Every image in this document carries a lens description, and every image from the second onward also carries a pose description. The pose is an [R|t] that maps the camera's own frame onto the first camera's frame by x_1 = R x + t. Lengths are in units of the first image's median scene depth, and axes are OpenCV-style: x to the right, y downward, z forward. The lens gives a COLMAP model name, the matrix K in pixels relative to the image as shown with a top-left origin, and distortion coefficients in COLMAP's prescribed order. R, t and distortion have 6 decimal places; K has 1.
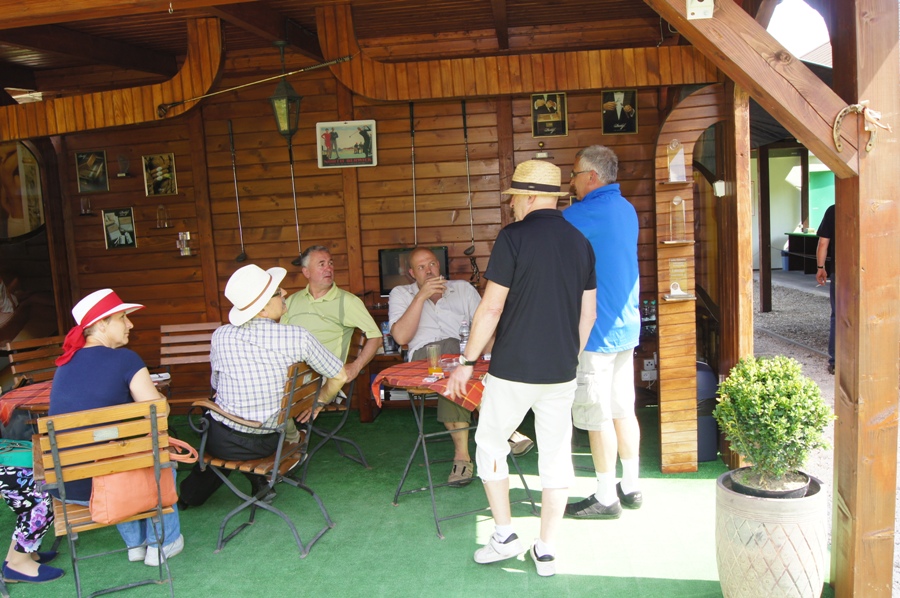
lens RADIAL K [[786.1, 0, 450.3], [0, 786.1, 300.3], [0, 0, 1]] dist [-0.008610, -0.001092]
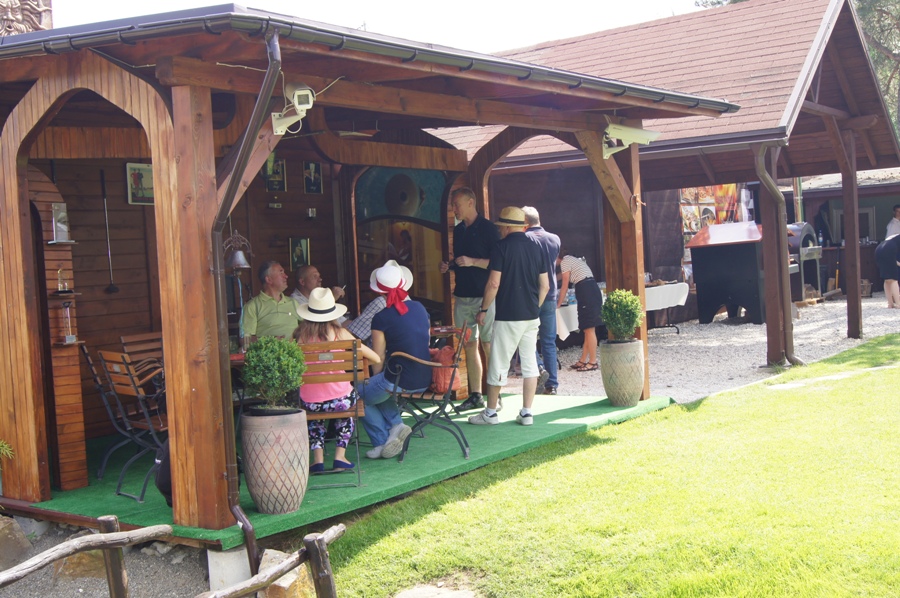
lens RADIAL K [[1088.7, 0, 449.8], [0, 1088.7, 298.4], [0, 0, 1]] dist [0.011355, 0.000000]
pose [[0.566354, -0.003075, 0.824156, -1.165890], [0.103526, 0.992338, -0.067440, 0.110923], [-0.817634, 0.123517, 0.562333, -0.201031]]
